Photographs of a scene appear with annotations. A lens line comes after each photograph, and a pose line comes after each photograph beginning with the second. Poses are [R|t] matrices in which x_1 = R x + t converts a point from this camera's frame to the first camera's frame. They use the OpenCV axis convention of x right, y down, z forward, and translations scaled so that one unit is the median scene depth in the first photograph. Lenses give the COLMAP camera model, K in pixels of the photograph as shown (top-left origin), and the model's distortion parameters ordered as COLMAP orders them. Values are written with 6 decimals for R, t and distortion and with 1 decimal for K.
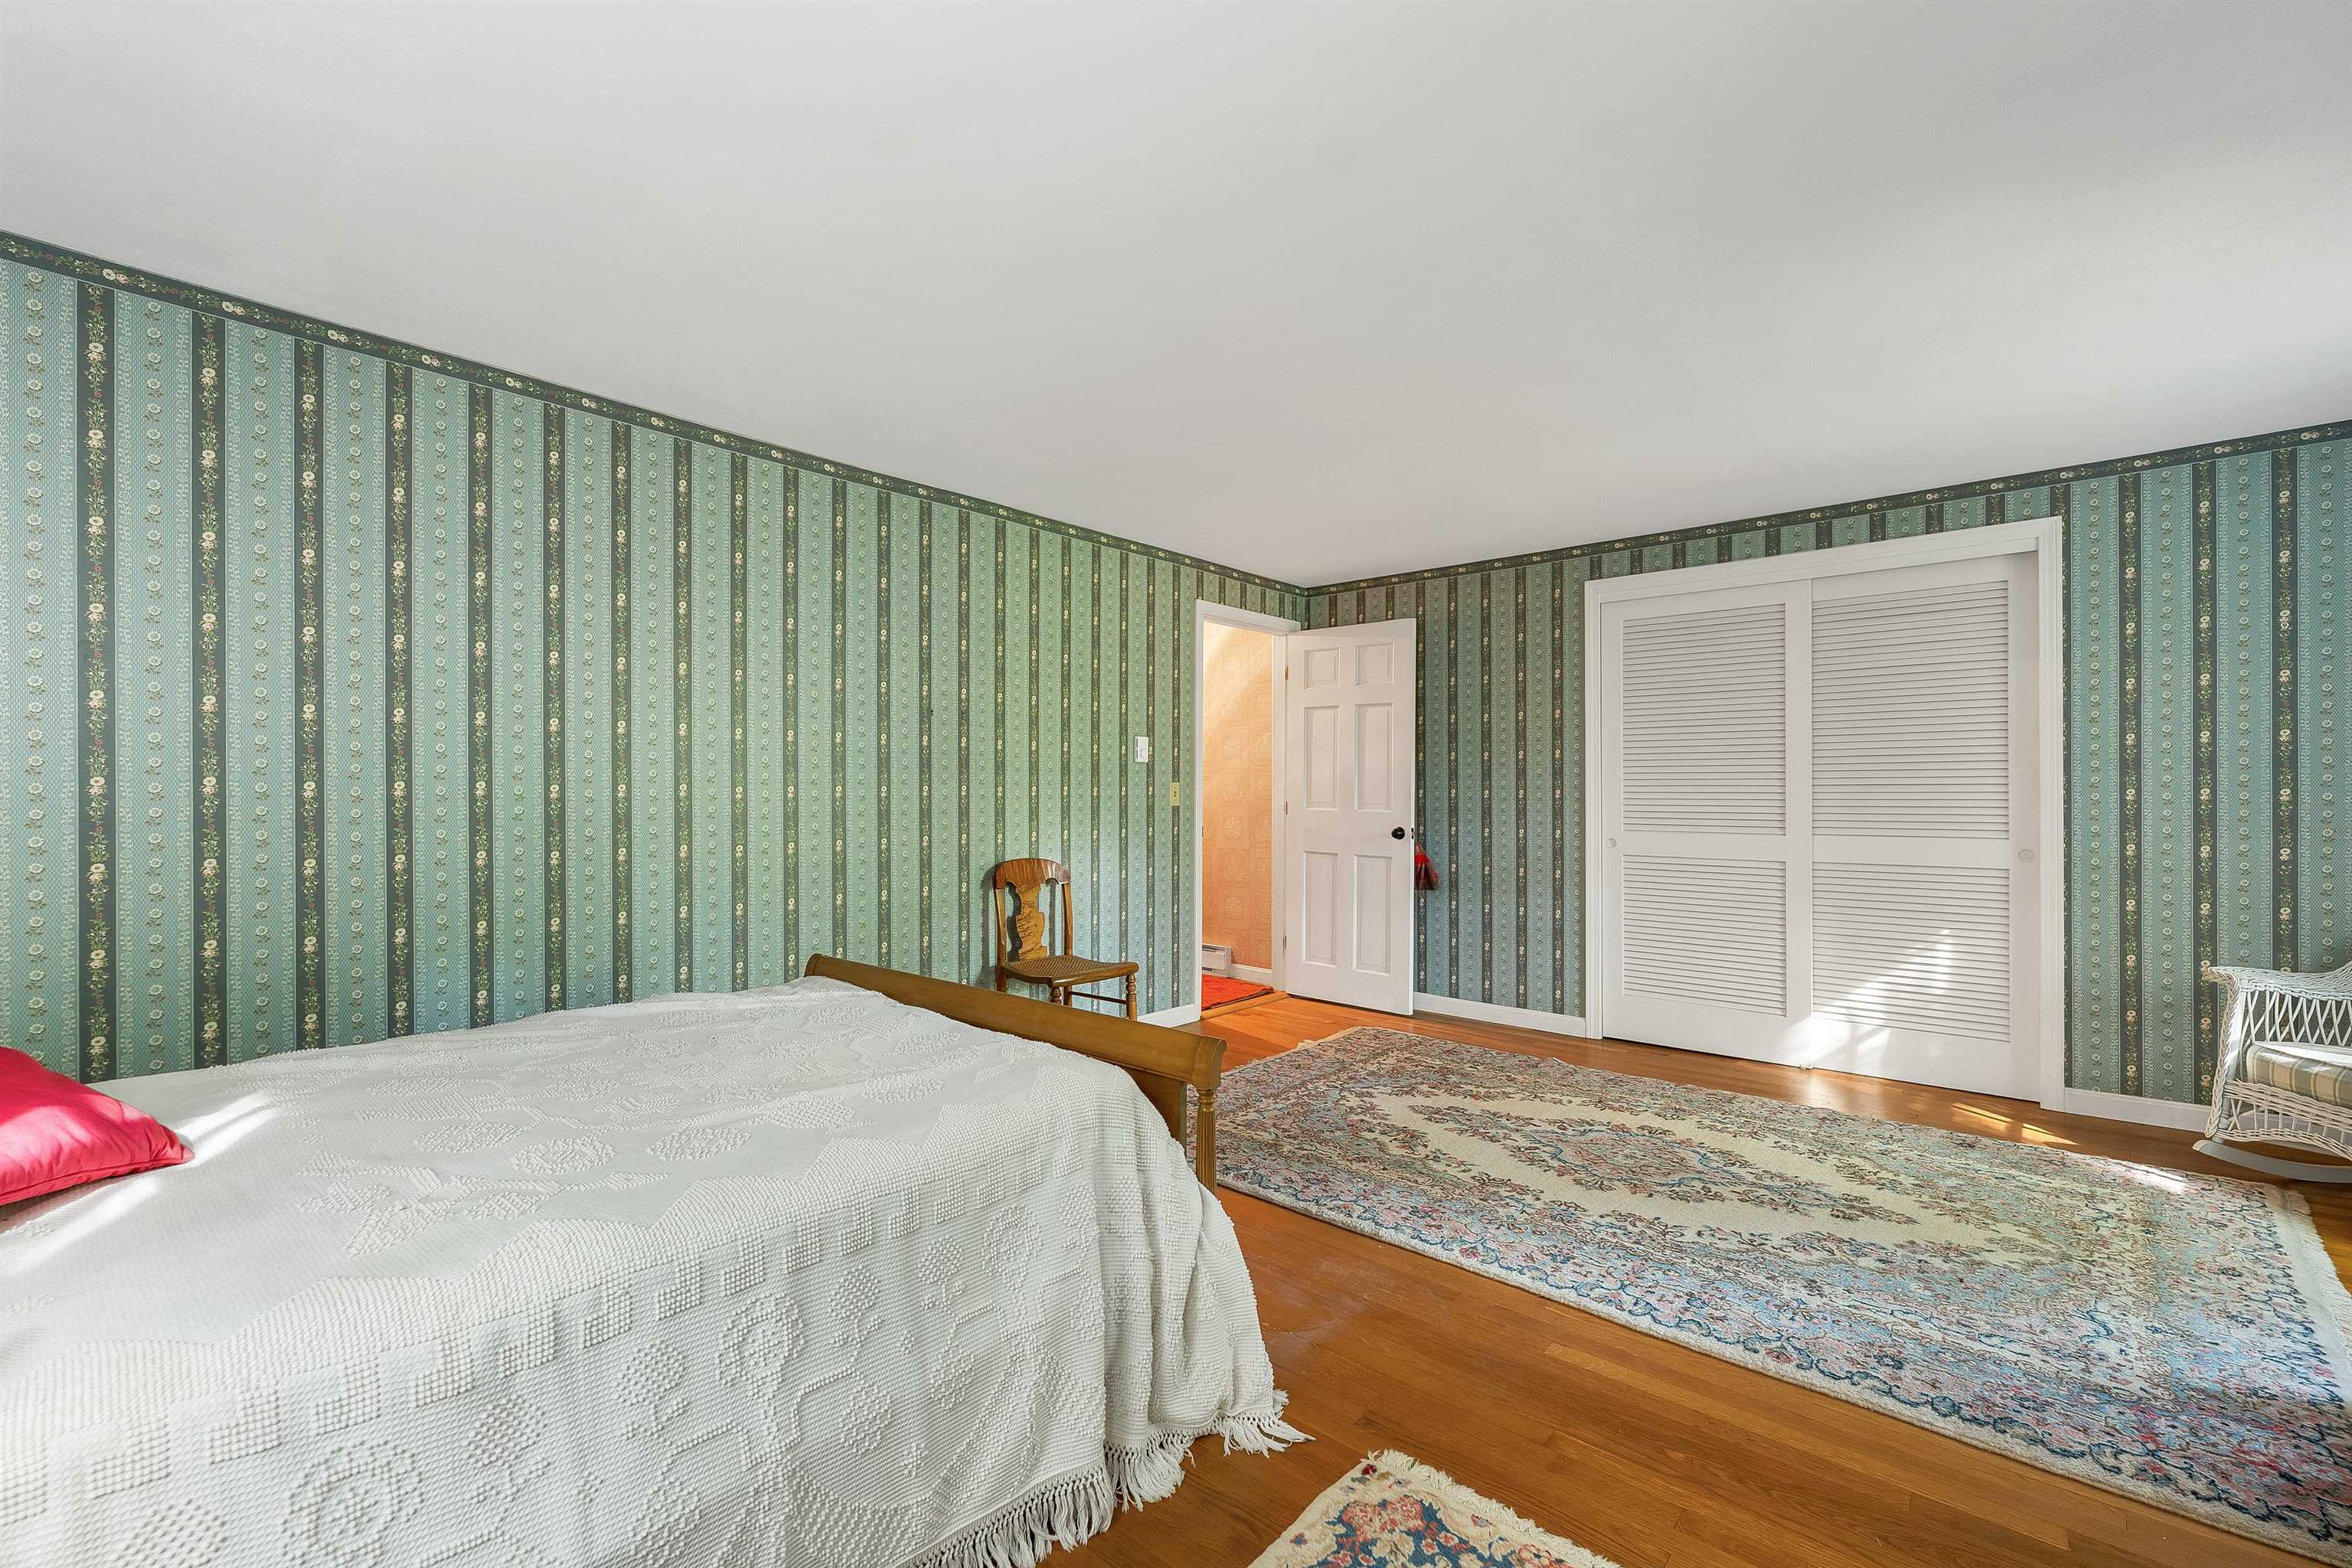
lens RADIAL K [[971.5, 0, 1176.0], [0, 971.5, 784.0], [0, 0, 1]] dist [0.001935, -0.000096]
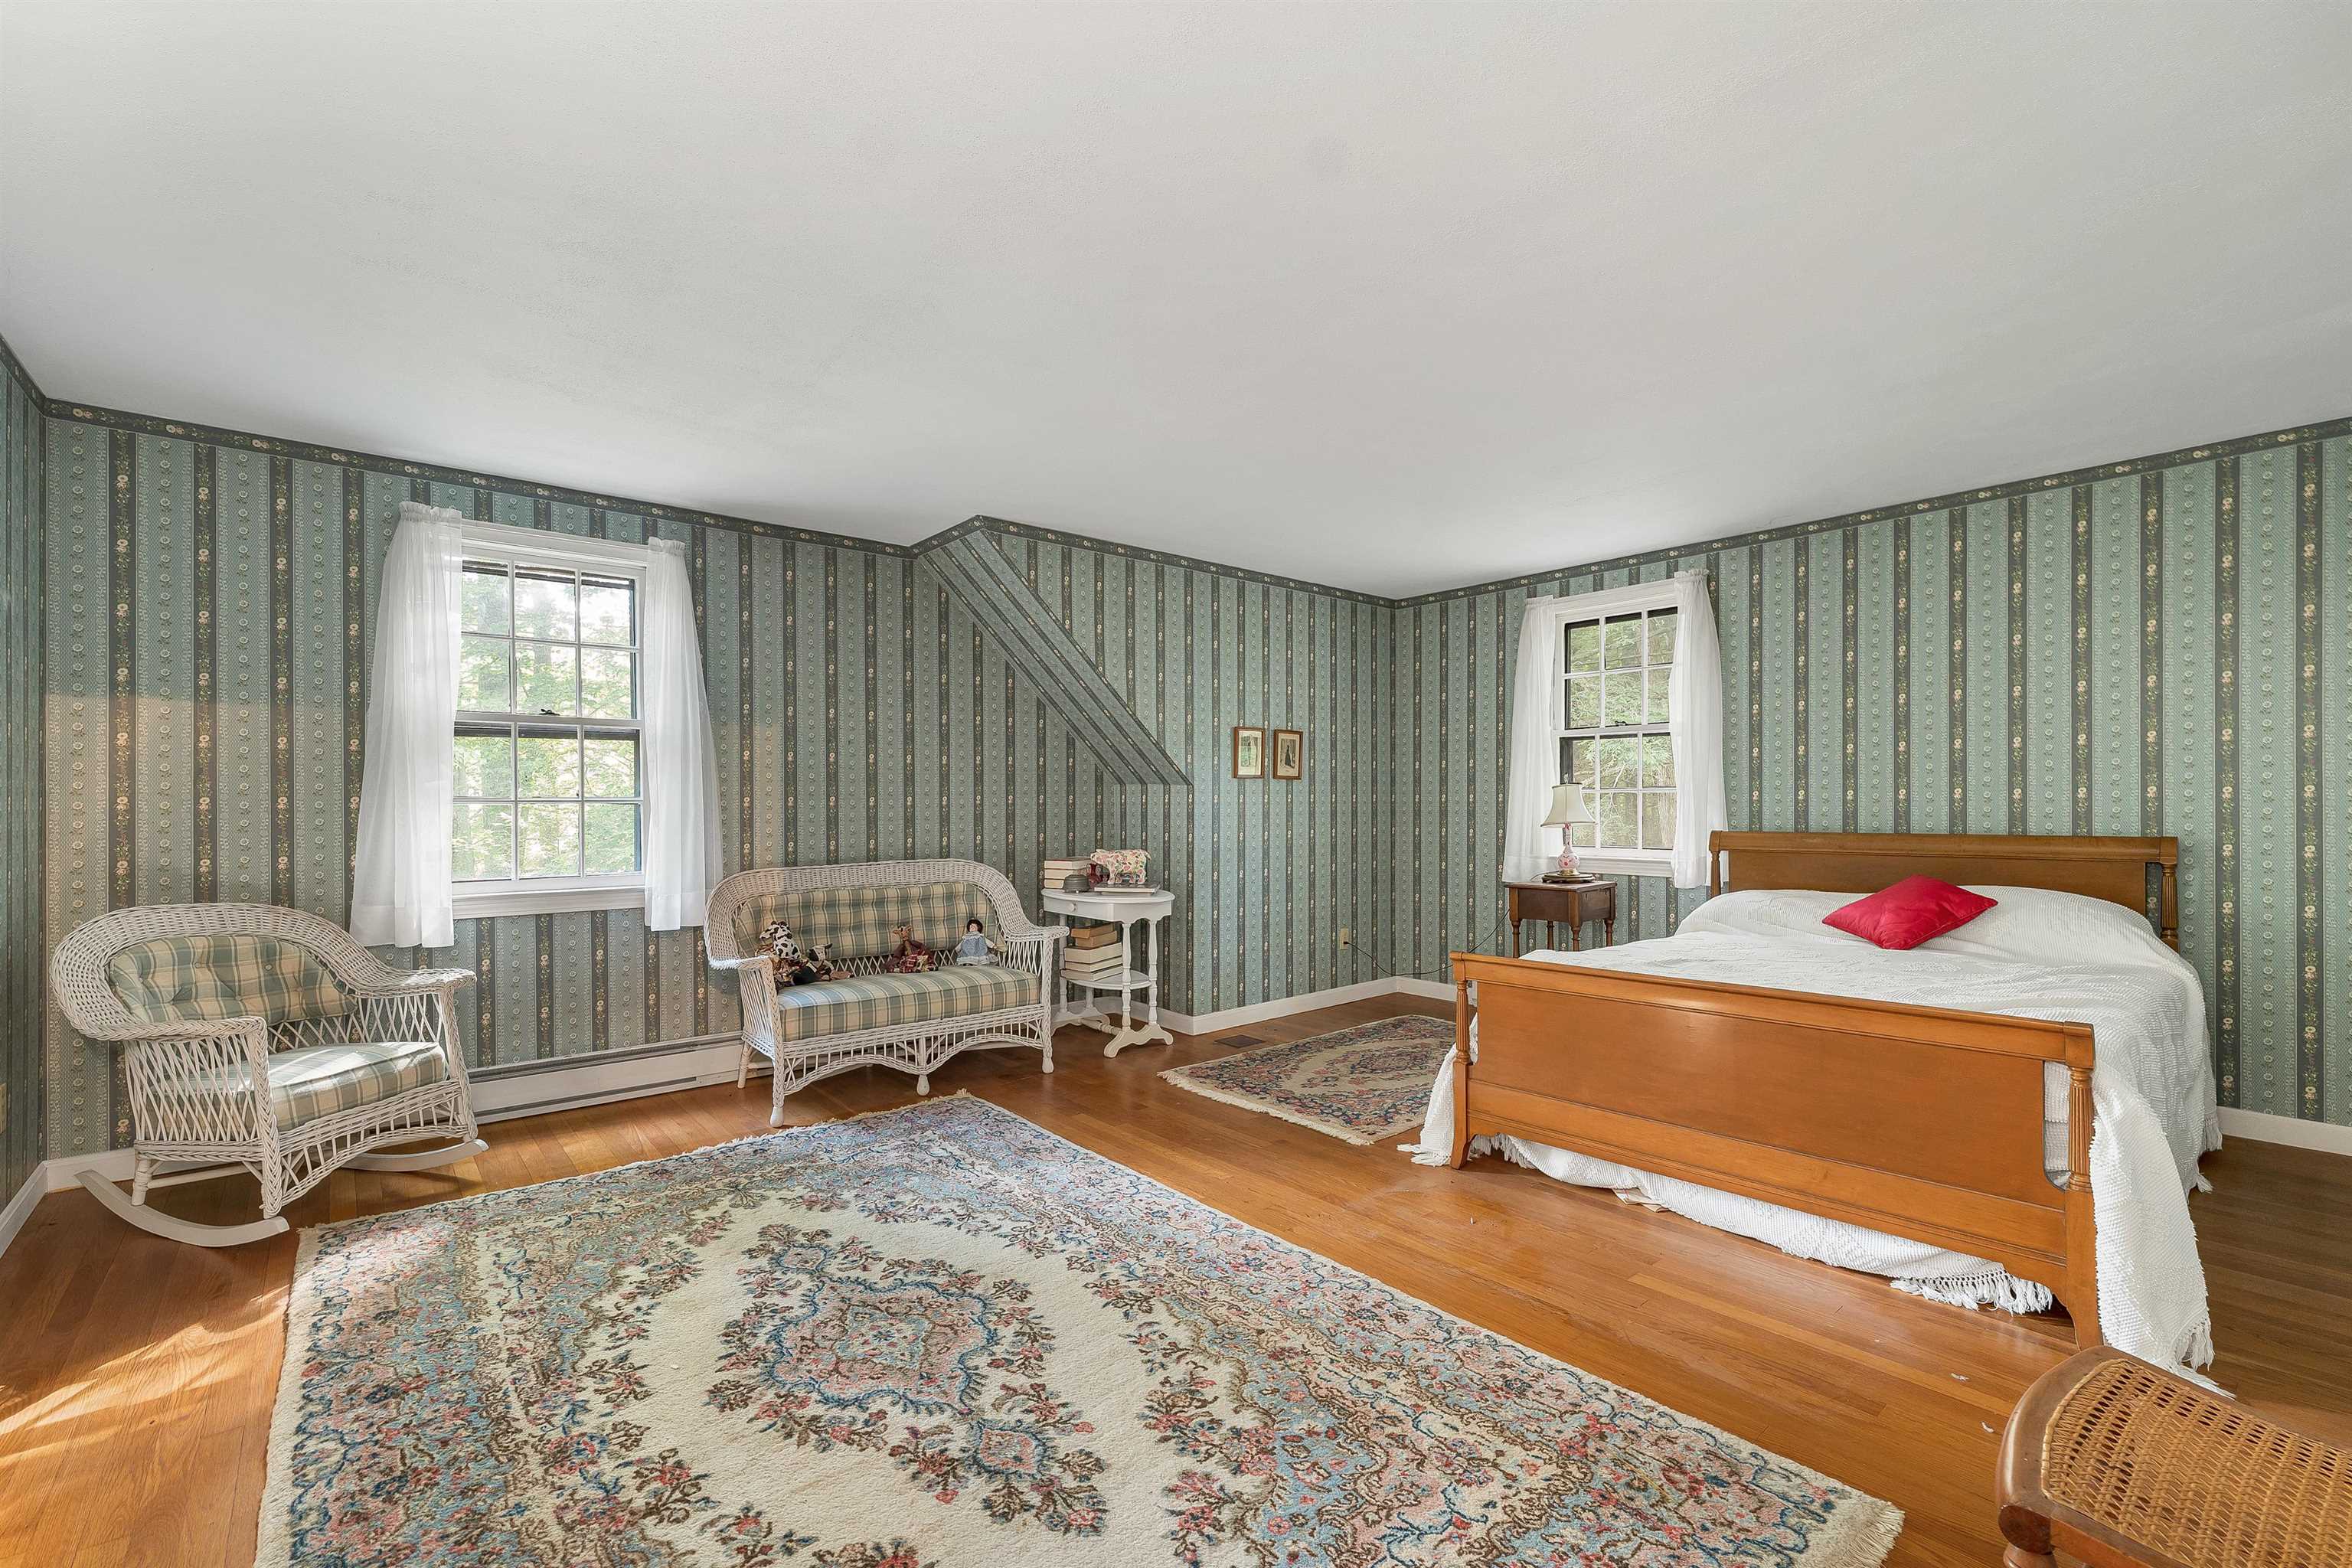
lens RADIAL K [[971.5, 0, 1176.0], [0, 971.5, 784.0], [0, 0, 1]] dist [0.001935, -0.000096]
pose [[-0.989513, 0.006568, 0.144294, 0.173687], [0.003141, 0.999708, -0.023968, 0.016204], [-0.144409, -0.023263, -0.989245, 1.740980]]
